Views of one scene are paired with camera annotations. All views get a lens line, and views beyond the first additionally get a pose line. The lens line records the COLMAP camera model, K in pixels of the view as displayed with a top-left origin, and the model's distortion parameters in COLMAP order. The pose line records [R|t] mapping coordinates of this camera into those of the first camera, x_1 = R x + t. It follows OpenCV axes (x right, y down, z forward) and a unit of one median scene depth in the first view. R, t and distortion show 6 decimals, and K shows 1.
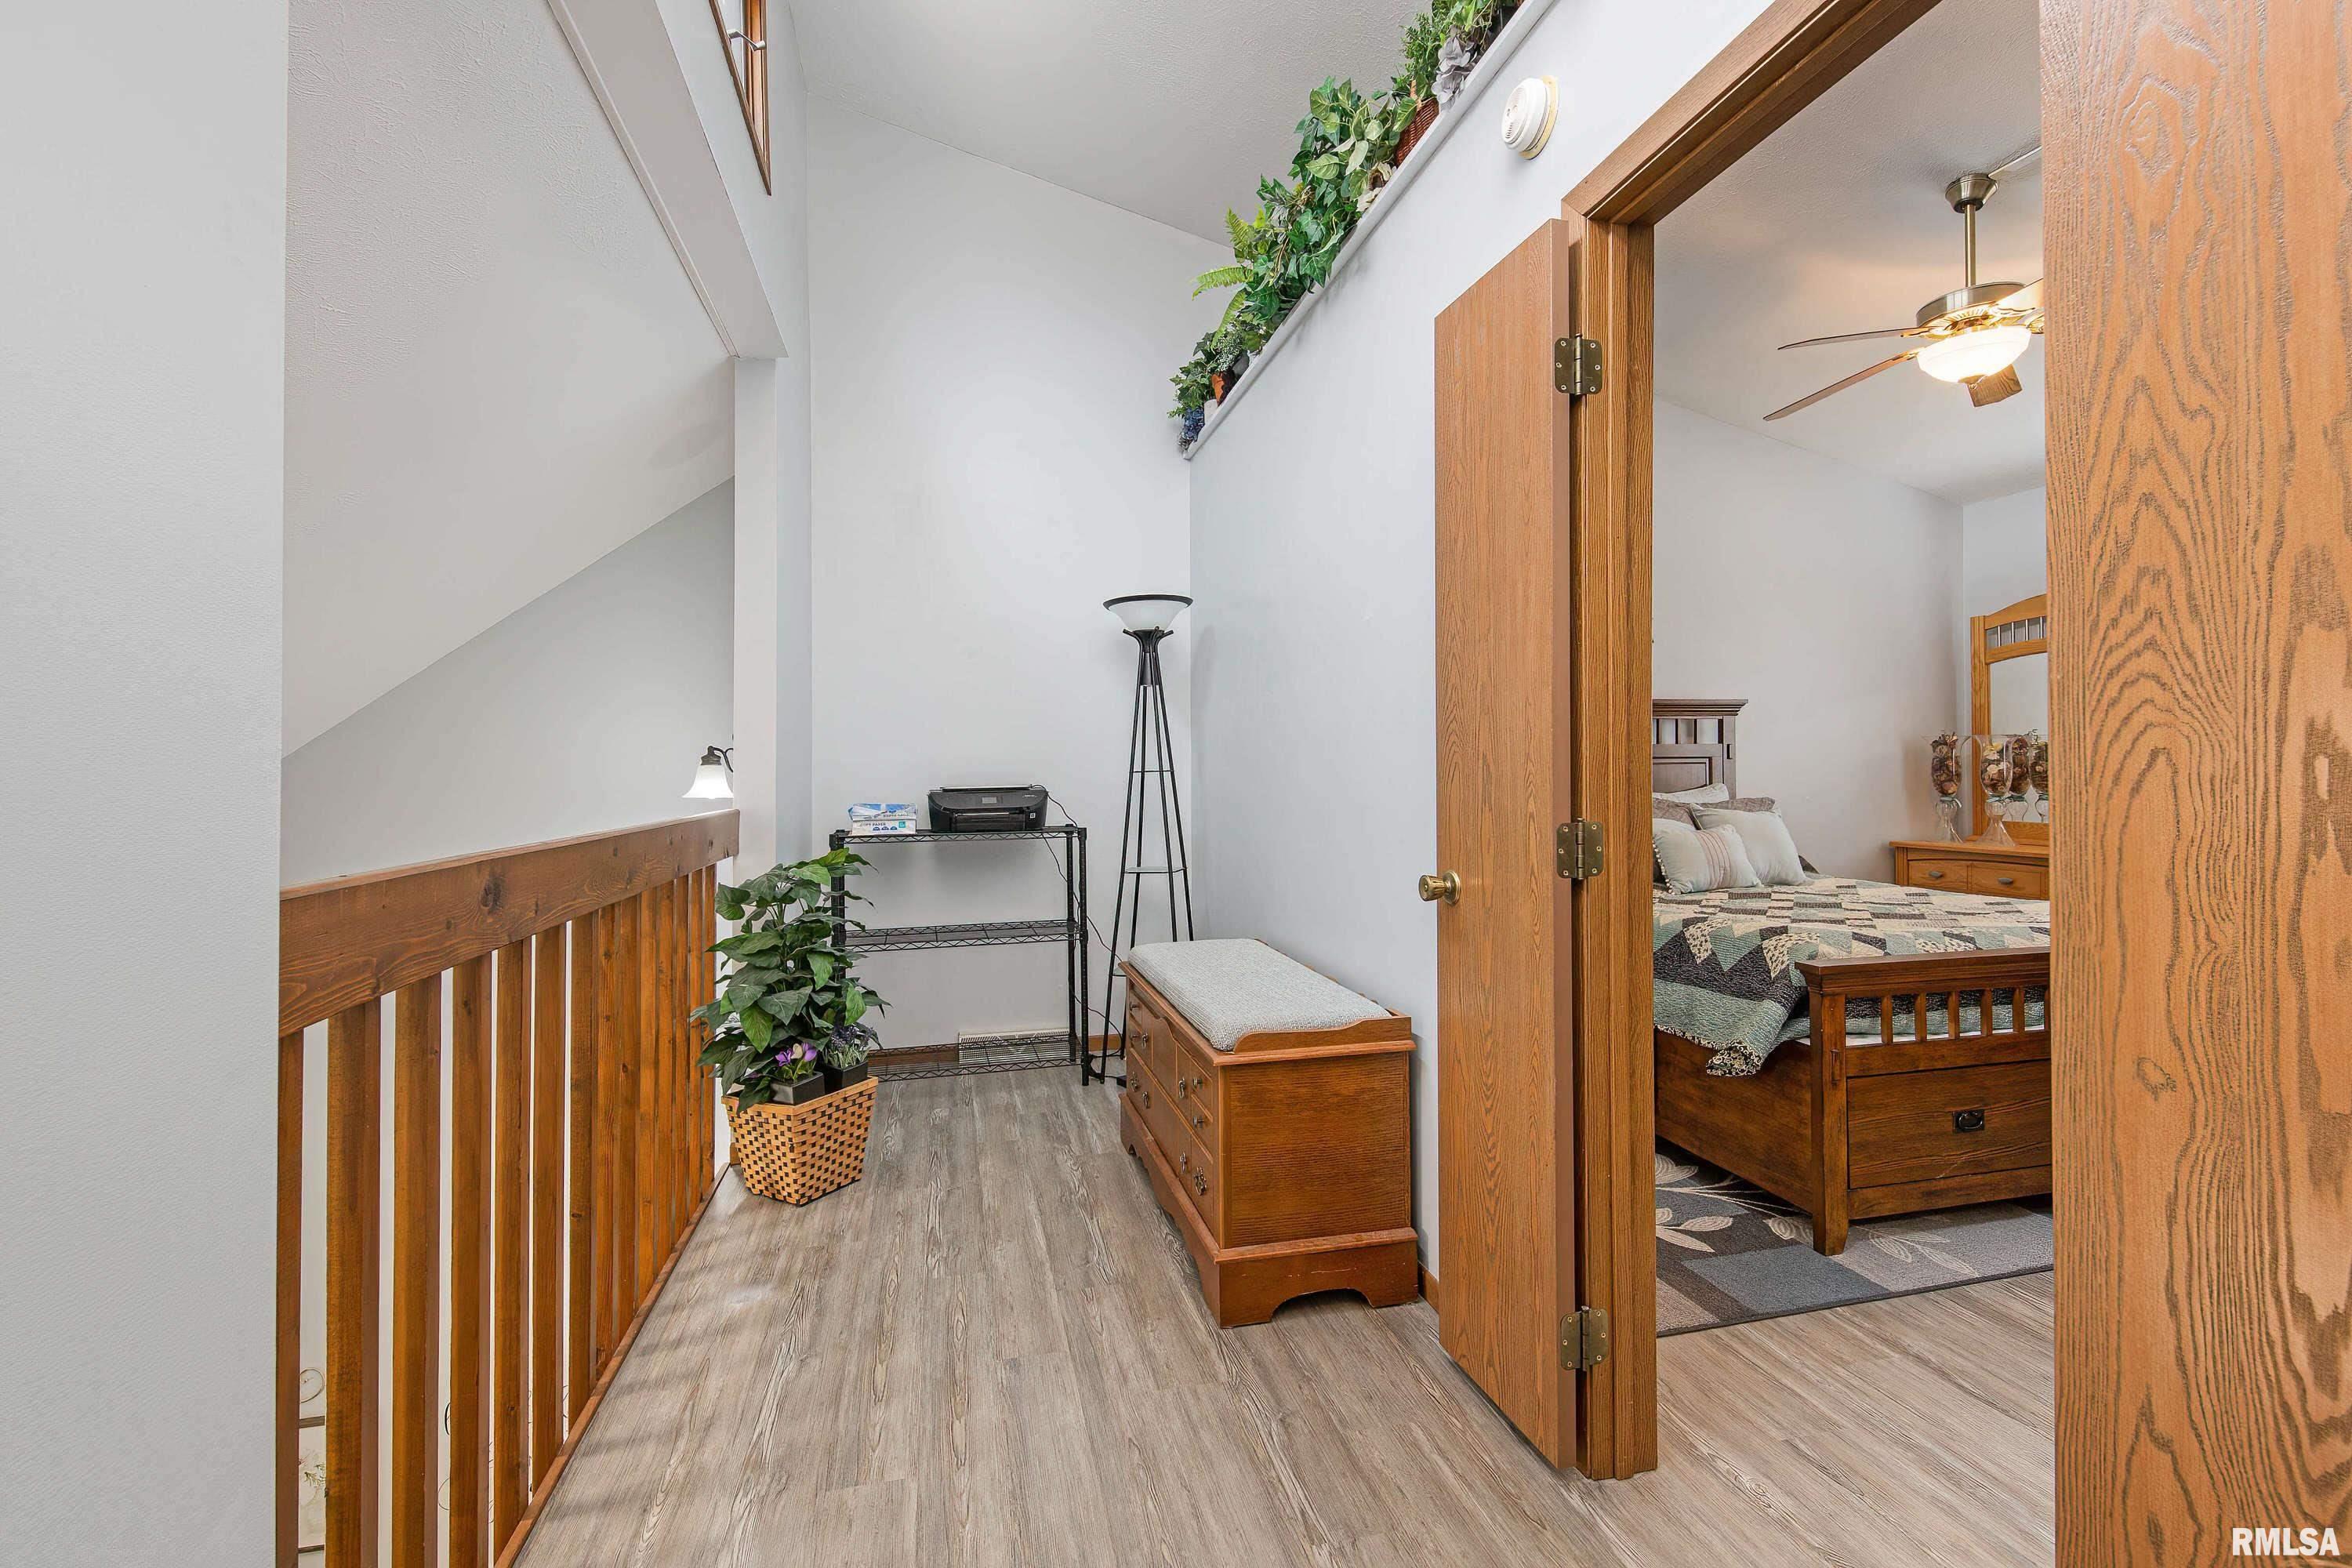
lens RADIAL K [[1040.6, 0, 1169.5], [0, 1040.6, 764.6], [0, 0, 1]] dist [0.010795, -0.001462]
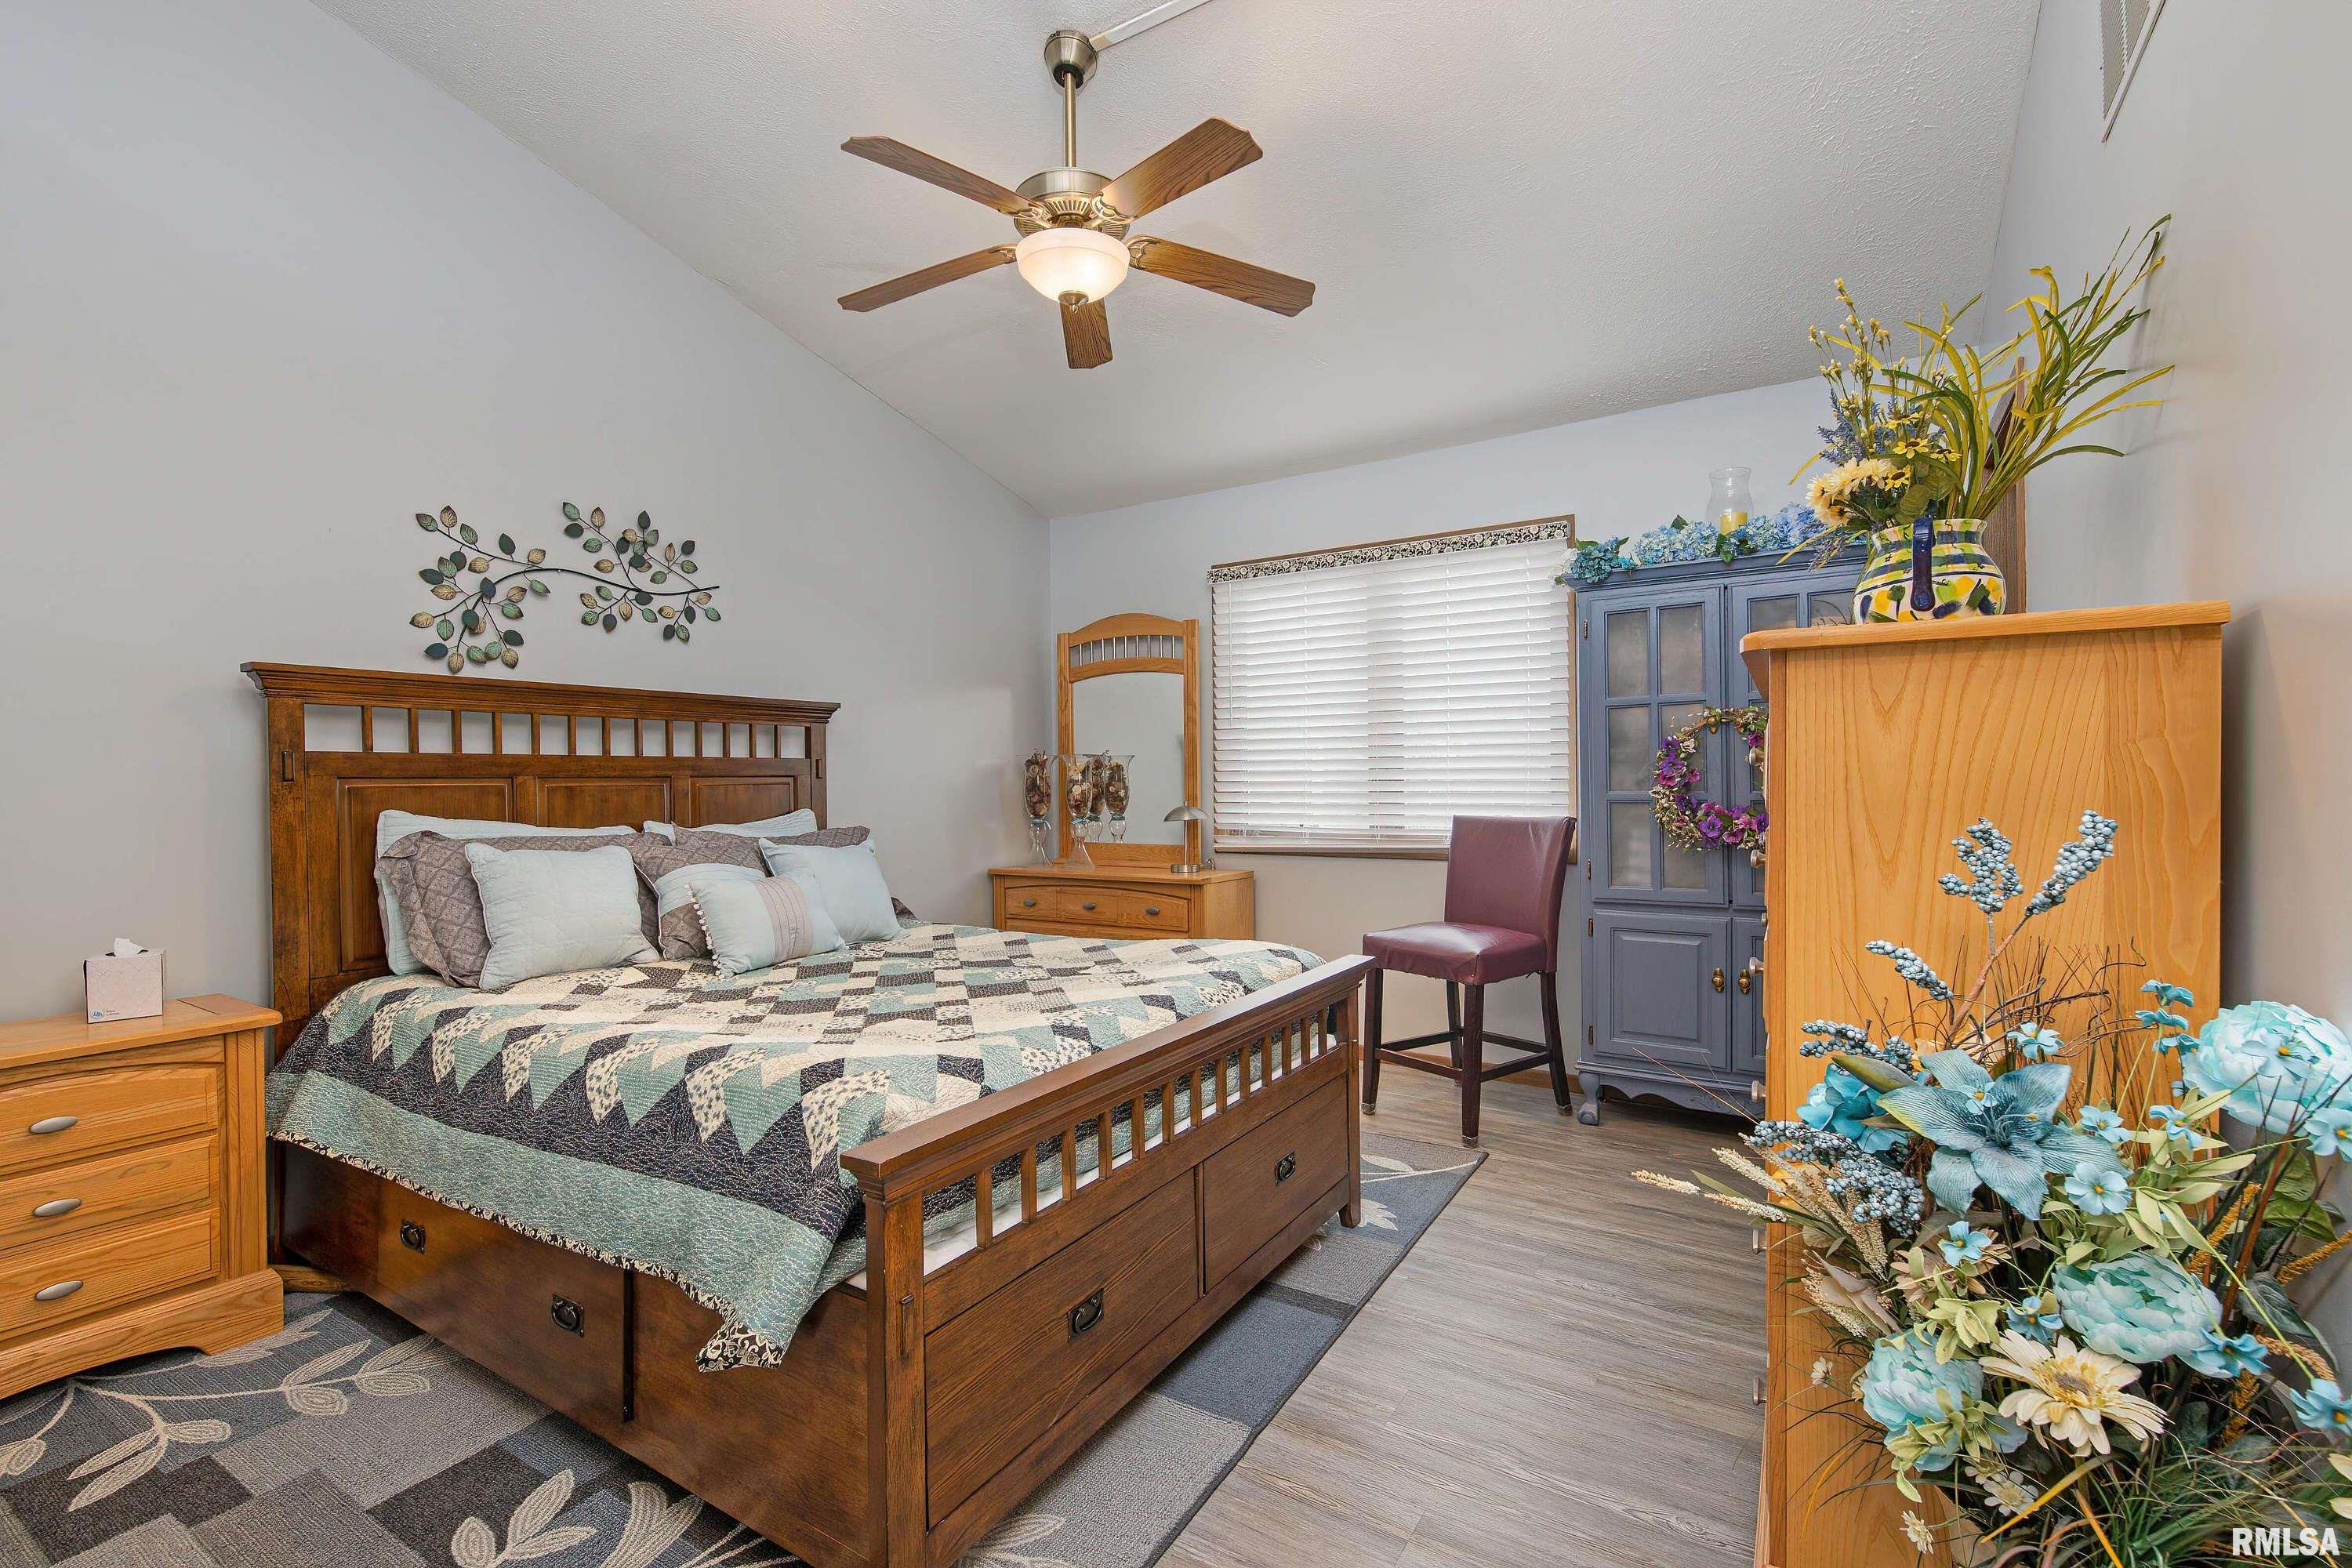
lens RADIAL K [[1040.6, 0, 1183.3], [0, 1040.6, 785.7], [0, 0, 1]] dist [0.010795, -0.001462]
pose [[0.705433, -0.000473, 0.708776, 0.296824], [-0.000003, 1.000000, 0.000671, -0.000083], [-0.708776, -0.000476, 0.705433, 0.430952]]
